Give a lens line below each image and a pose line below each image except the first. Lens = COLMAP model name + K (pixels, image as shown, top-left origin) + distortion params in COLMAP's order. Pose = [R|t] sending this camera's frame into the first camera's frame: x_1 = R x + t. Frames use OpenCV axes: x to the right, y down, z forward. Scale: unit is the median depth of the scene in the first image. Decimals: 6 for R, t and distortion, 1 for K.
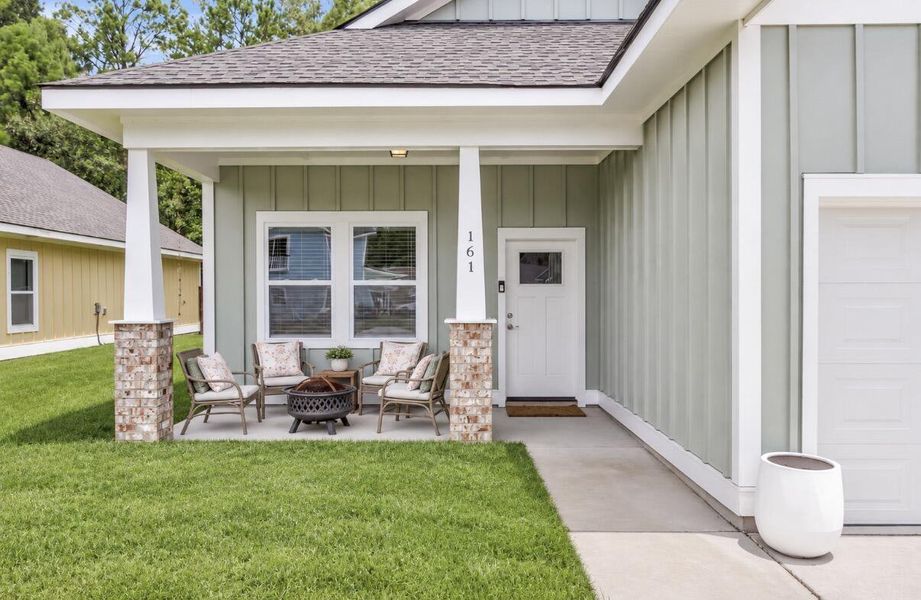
lens RADIAL K [[679.6, 0, 460.5], [0, 679.6, 300.0], [0, 0, 1]] dist [0.005765, 0.000860]
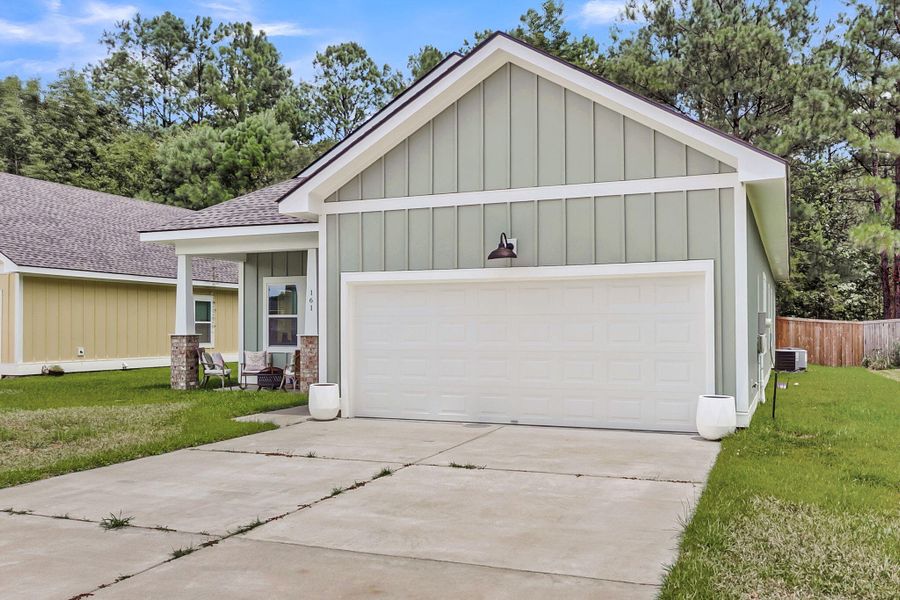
lens RADIAL K [[781.5, 0, 468.6], [0, 781.5, 301.1], [0, 0, 1]] dist [0.005722, 0.002946]
pose [[0.928345, -0.011474, -0.371543, 1.011887], [-0.004018, 0.999155, -0.040897, 0.018168], [0.371699, 0.039460, 0.927514, -0.752703]]
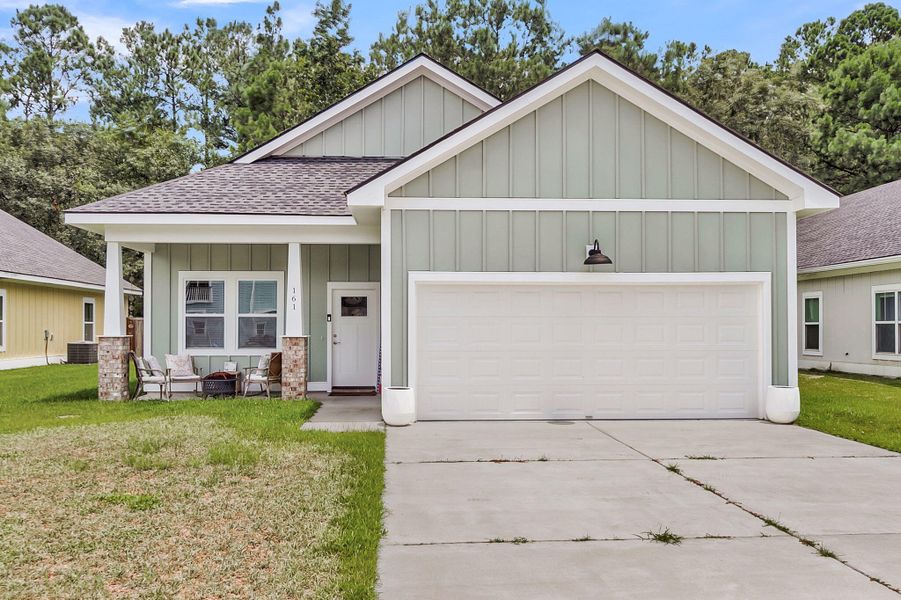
lens RADIAL K [[755.7, 0, 449.8], [0, 755.7, 309.6], [0, 0, 1]] dist [-0.006298, 0.000891]
pose [[0.998536, 0.003918, 0.053940, 0.255143], [-0.002220, 0.999501, -0.031514, 0.017305], [-0.054037, 0.031348, 0.998047, -0.844215]]
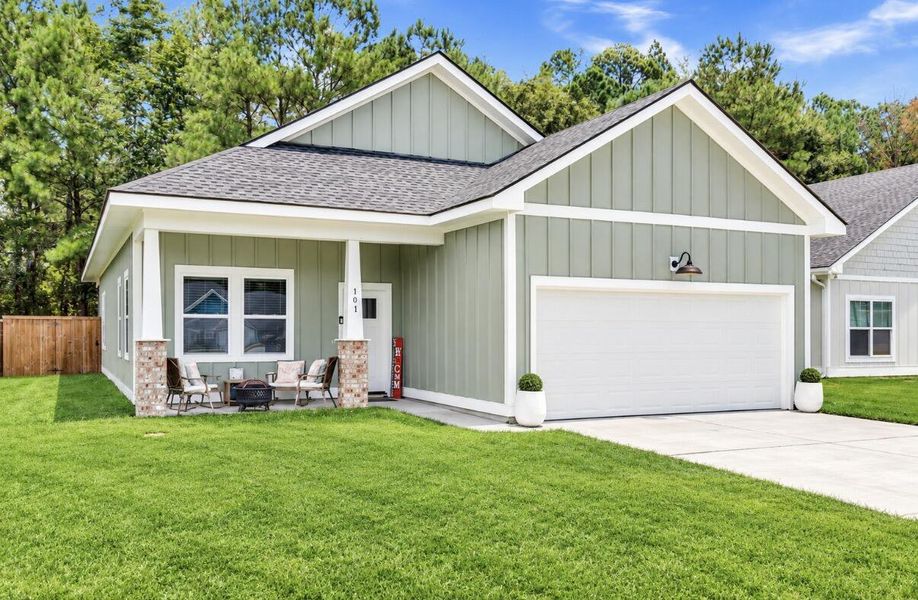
lens RADIAL K [[786.4, 0, 436.5], [0, 786.4, 326.7], [0, 0, 1]] dist [0.011894, 0.002169]
pose [[0.904180, 0.008799, 0.427061, -0.511302], [-0.002243, 0.999872, -0.015852, 0.022344], [-0.427146, 0.013375, 0.904084, -0.712221]]
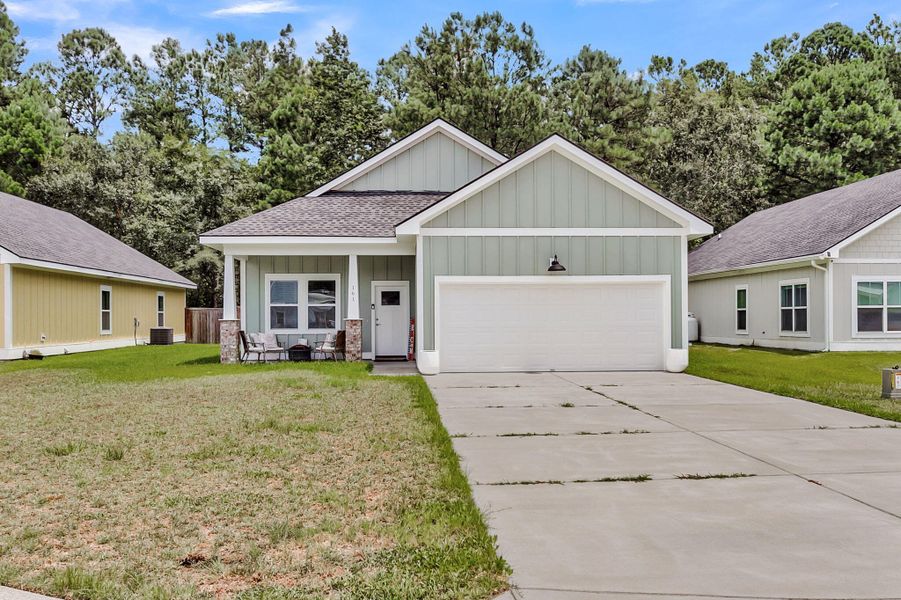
lens RADIAL K [[755.7, 0, 449.8], [0, 755.7, 309.6], [0, 0, 1]] dist [-0.006298, 0.000891]
pose [[0.998446, -0.001862, 0.055702, 0.179323], [0.002865, 0.999835, -0.017924, 0.037323], [-0.055660, 0.018056, 0.998287, -1.577812]]
